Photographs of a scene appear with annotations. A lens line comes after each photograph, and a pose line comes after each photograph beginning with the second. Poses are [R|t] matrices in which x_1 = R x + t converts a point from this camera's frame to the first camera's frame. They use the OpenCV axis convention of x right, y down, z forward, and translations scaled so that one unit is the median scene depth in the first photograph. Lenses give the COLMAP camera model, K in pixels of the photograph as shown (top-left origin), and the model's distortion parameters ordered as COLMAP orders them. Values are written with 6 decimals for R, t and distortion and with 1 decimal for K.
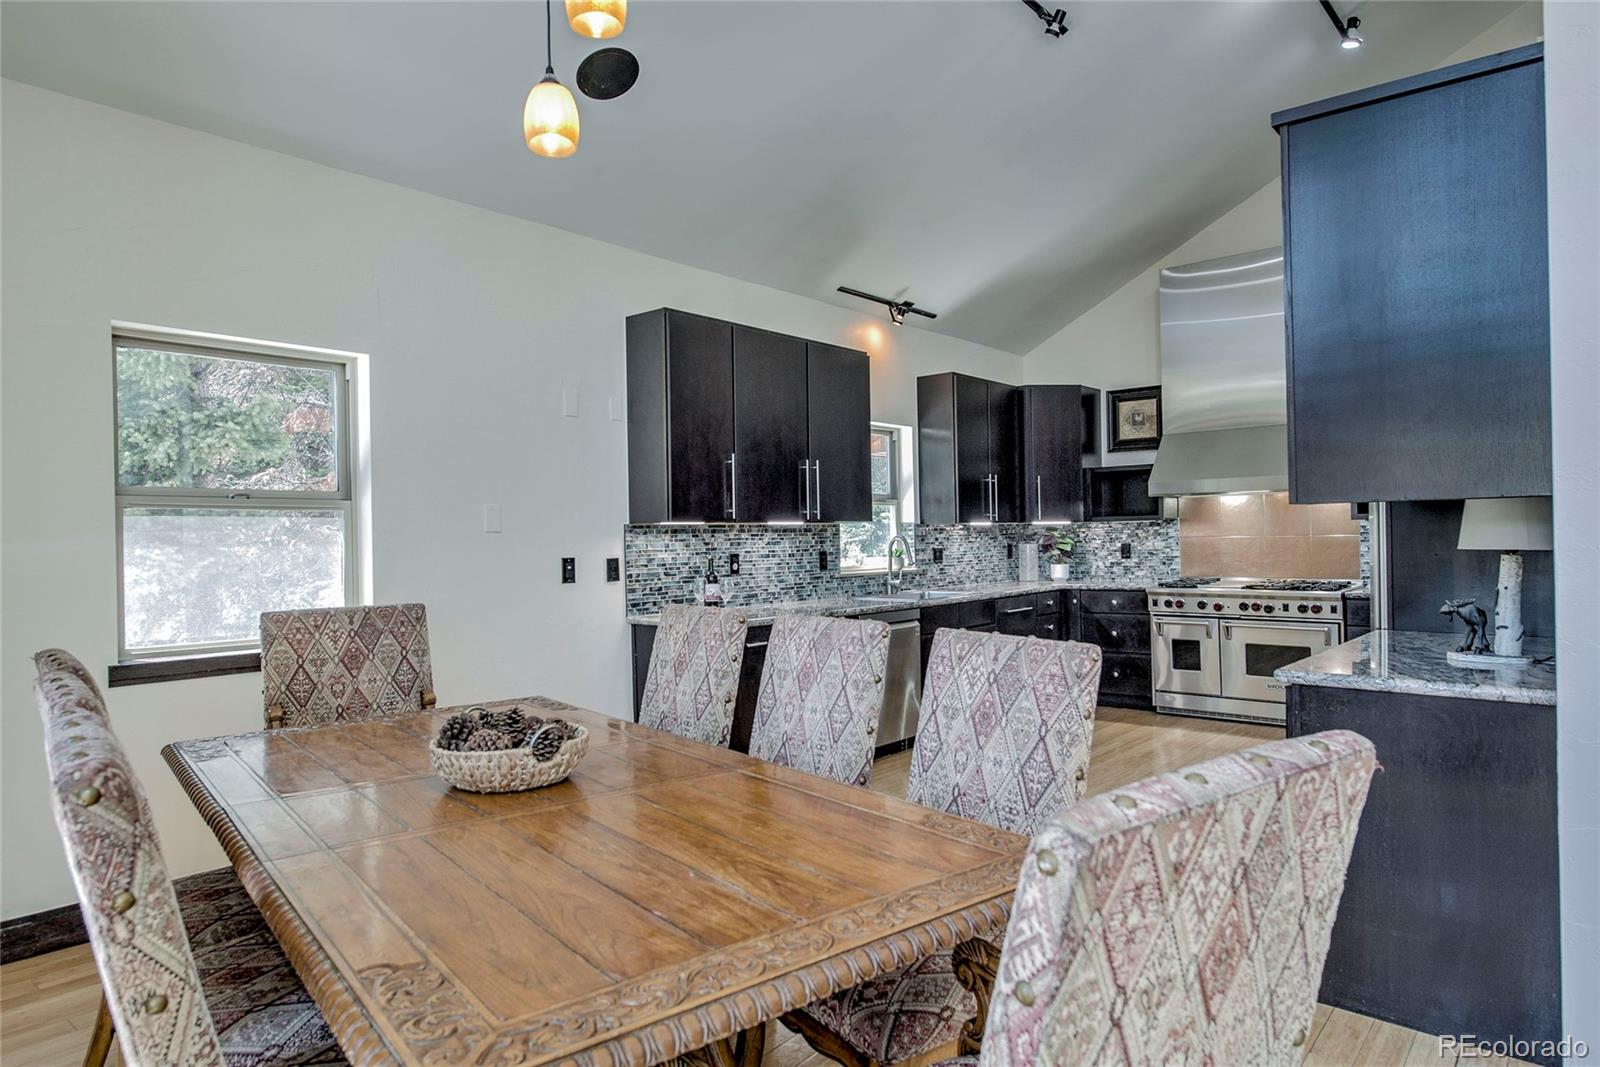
lens RADIAL K [[994.4, 0, 792.4], [0, 994.4, 532.0], [0, 0, 1]] dist [0.000213, 0.000157]
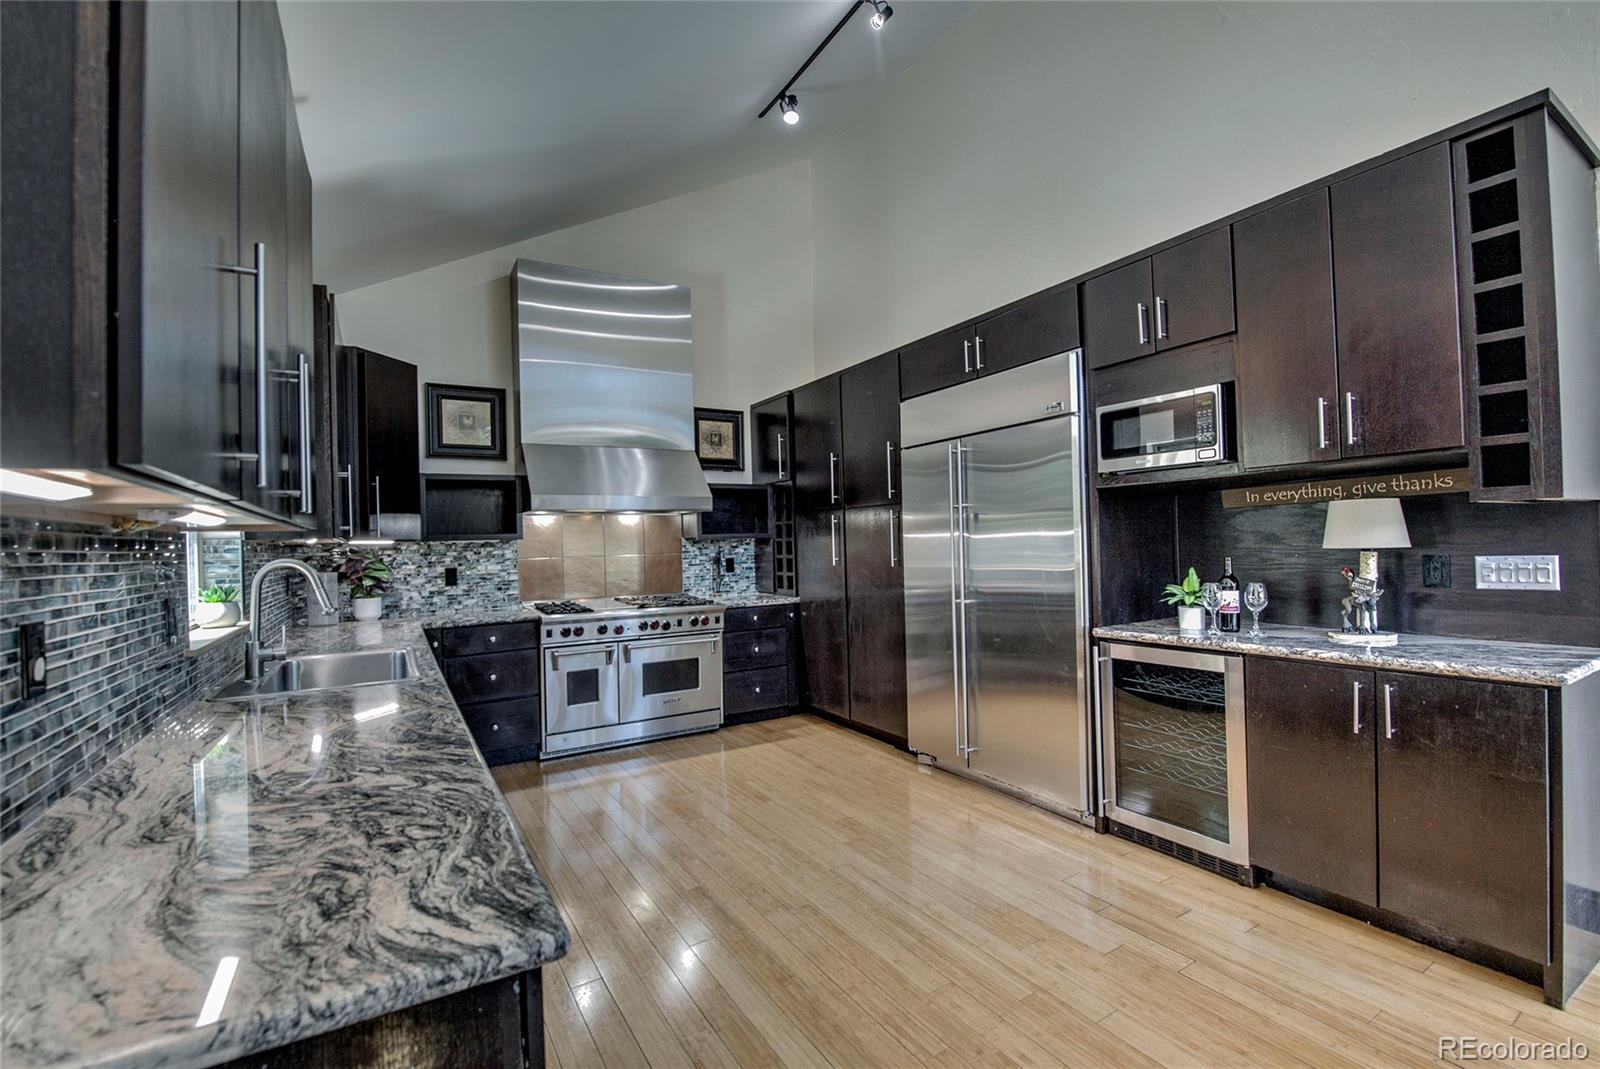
lens RADIAL K [[694.6, 0, 790.8], [0, 694.6, 536.2], [0, 0, 1]] dist [-0.001719, -0.000269]
pose [[0.317588, 0.017471, 0.948068, -0.140845], [0.018164, 0.999535, -0.024504, 0.004810], [-0.948055, 0.025003, 0.317123, 0.589025]]
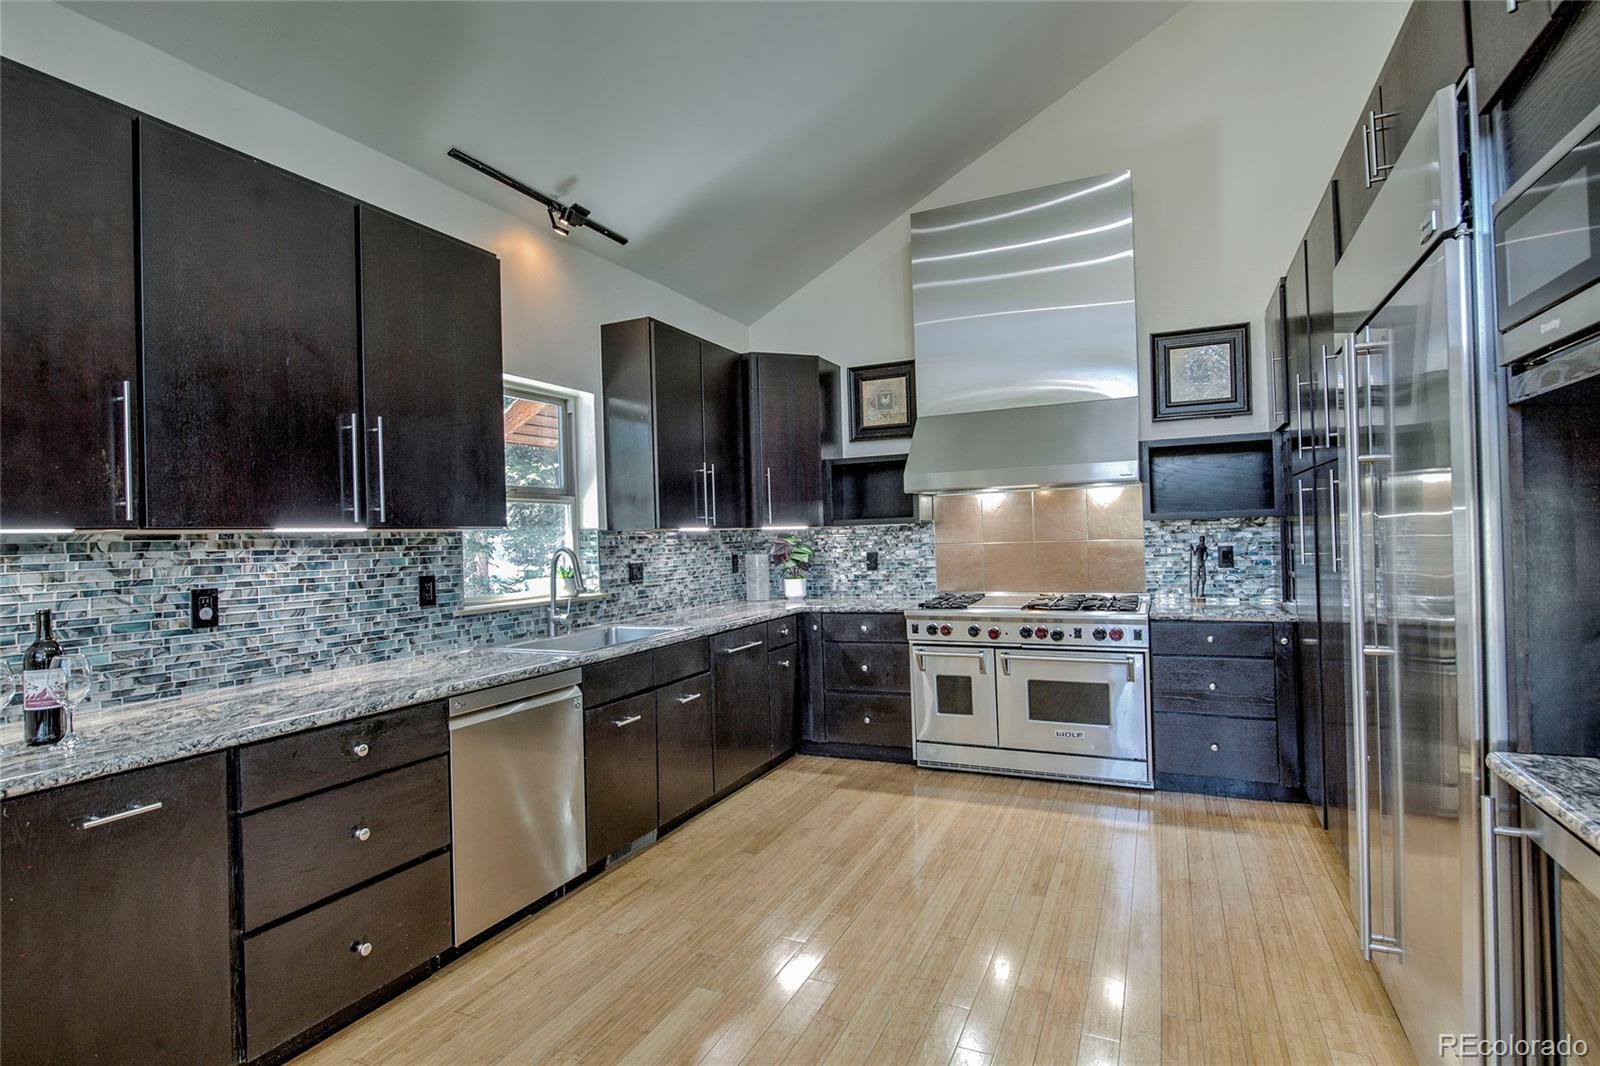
lens RADIAL K [[808.1, 0, 800.0], [0, 808.1, 533.0], [0, 0, 1]] dist [-0.001763, 0.000012]
pose [[0.961668, -0.009529, 0.274050, 0.102184], [0.011603, 0.999915, -0.005948, -0.001171], [-0.273970, 0.008899, 0.961697, 0.403555]]
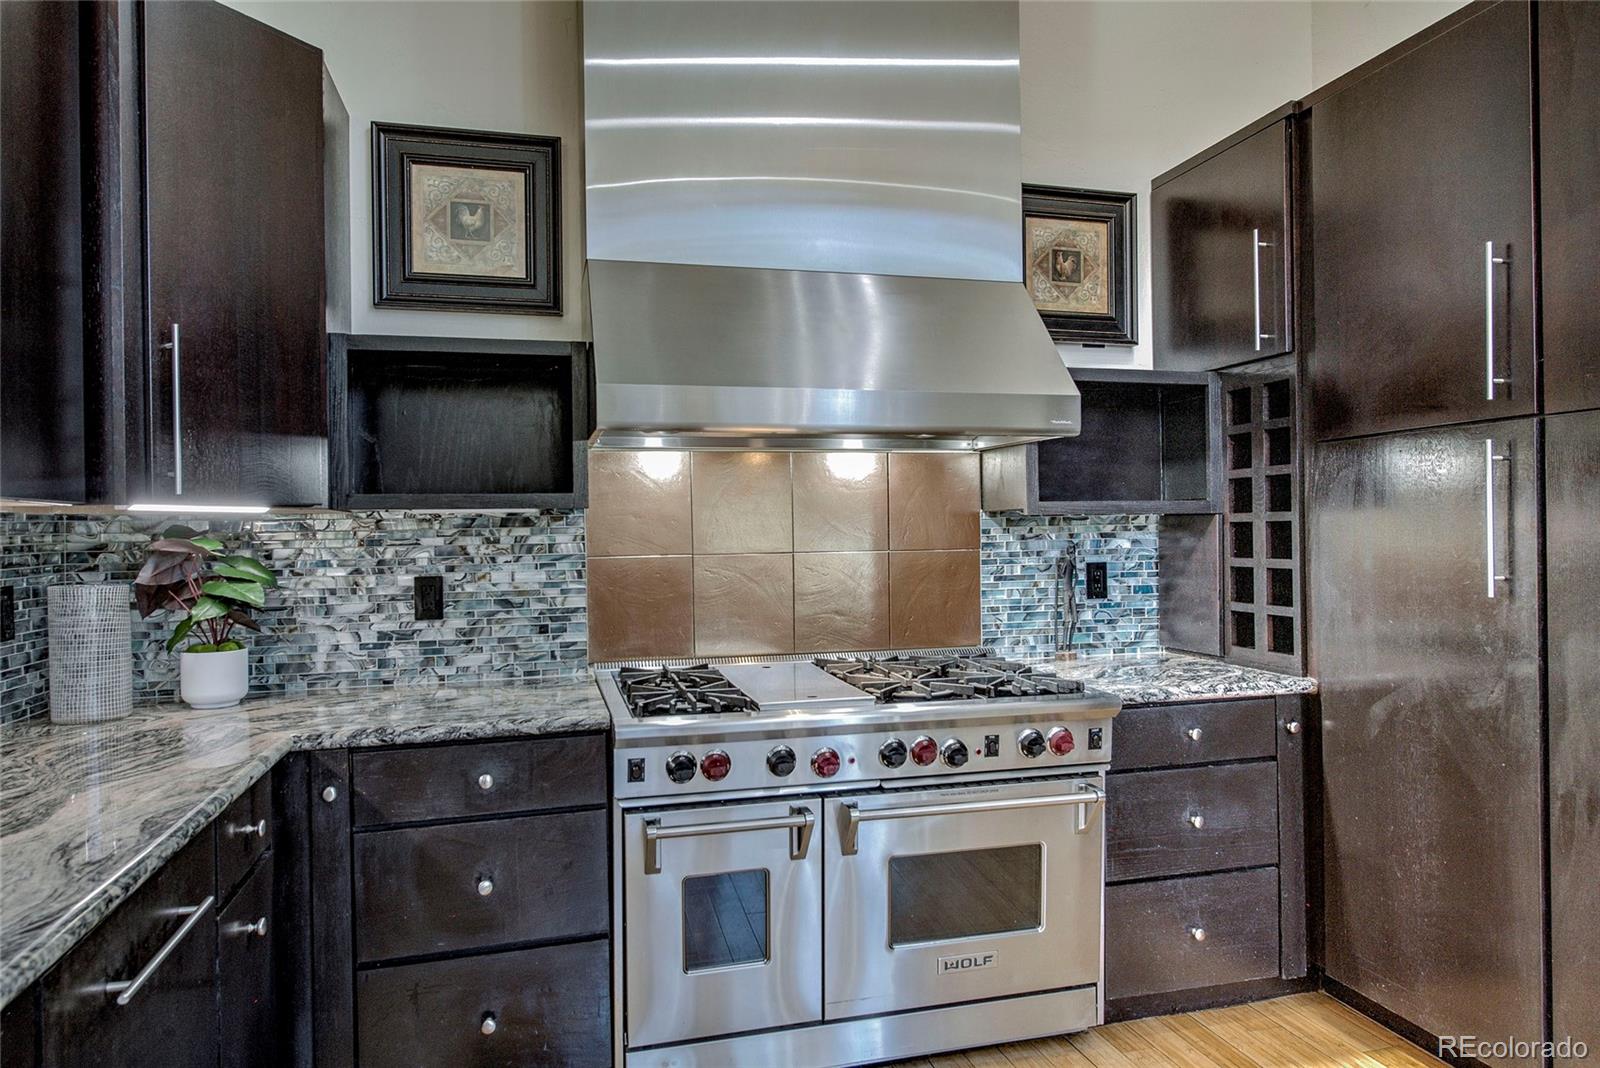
lens RADIAL K [[994.4, 0, 792.4], [0, 994.4, 532.5], [0, 0, 1]] dist [0.000213, 0.000157]
pose [[0.562168, 0.011227, 0.826947, 0.132084], [0.000631, 0.999902, -0.014004, 0.001550], [-0.827023, 0.008395, 0.562106, 0.764192]]
